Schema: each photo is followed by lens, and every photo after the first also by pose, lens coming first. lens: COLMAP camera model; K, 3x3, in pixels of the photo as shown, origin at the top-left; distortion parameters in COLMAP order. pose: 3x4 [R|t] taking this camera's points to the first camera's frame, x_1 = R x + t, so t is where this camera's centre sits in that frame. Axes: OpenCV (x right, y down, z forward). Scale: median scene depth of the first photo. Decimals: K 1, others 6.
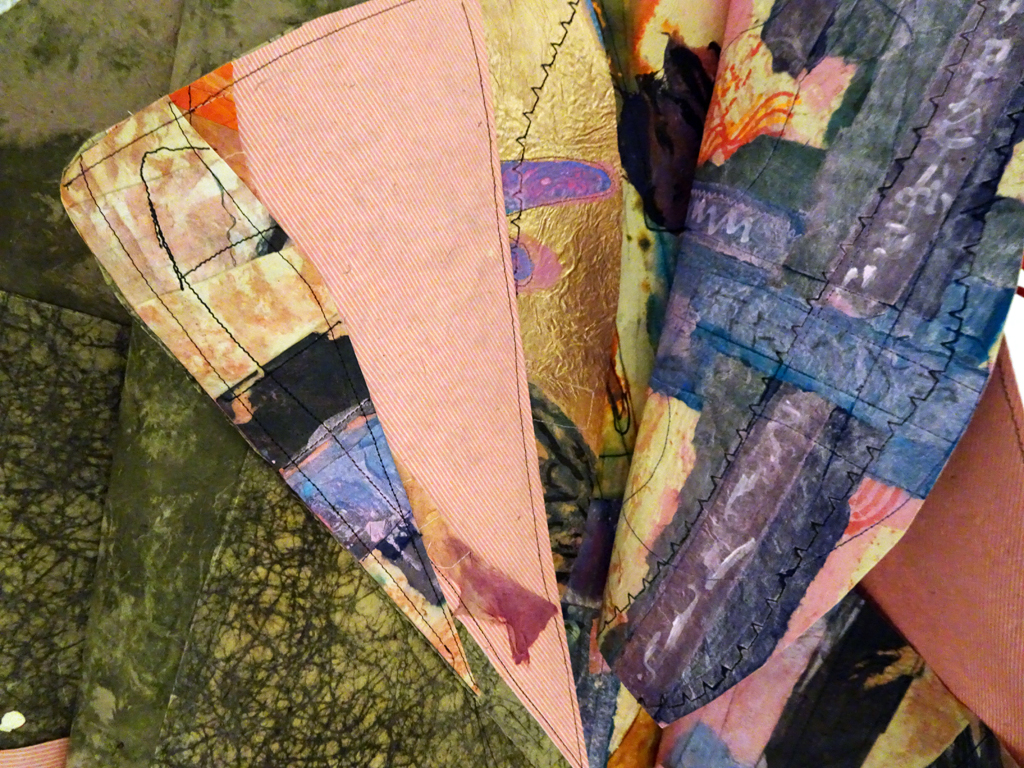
lens RADIAL K [[729.1, 0, 512.0], [0, 729.1, 384.0], [0, 0, 1]] dist [0.016193, 0.001348]
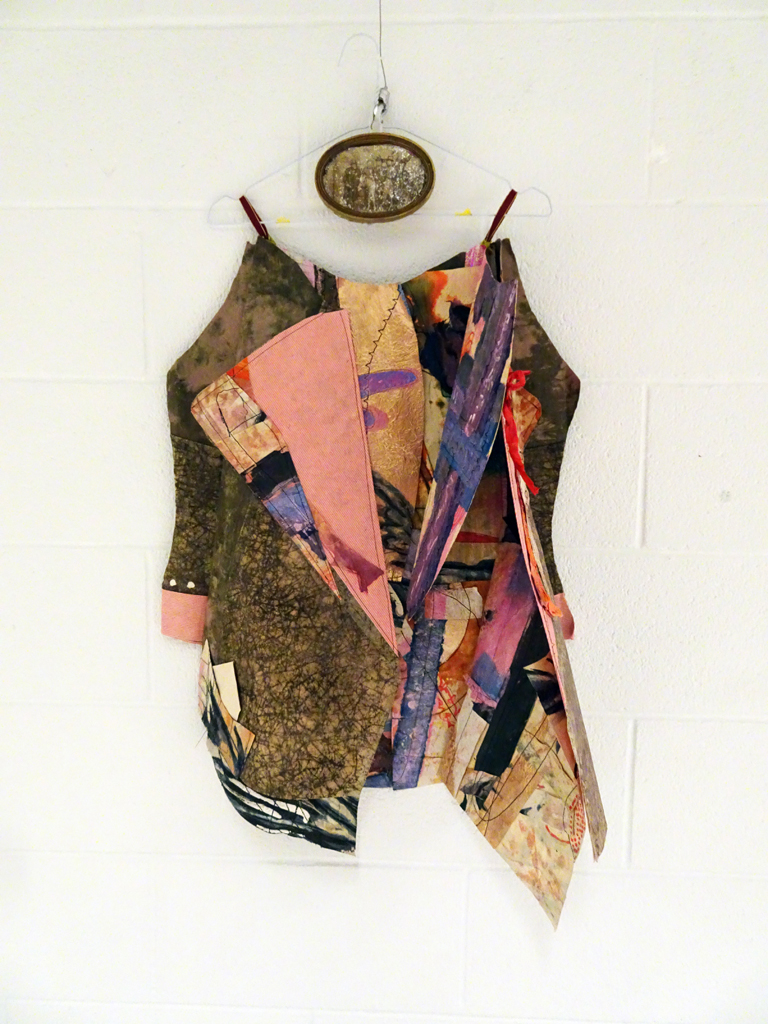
lens RADIAL K [[729.1, 0, 384.0], [0, 729.1, 512.0], [0, 0, 1]] dist [0.016193, 0.001348]
pose [[0.864748, 0.012945, -0.502039, 1.405622], [-0.015511, 0.999879, -0.000935, 0.150096], [0.501967, 0.008596, 0.864844, -1.105557]]
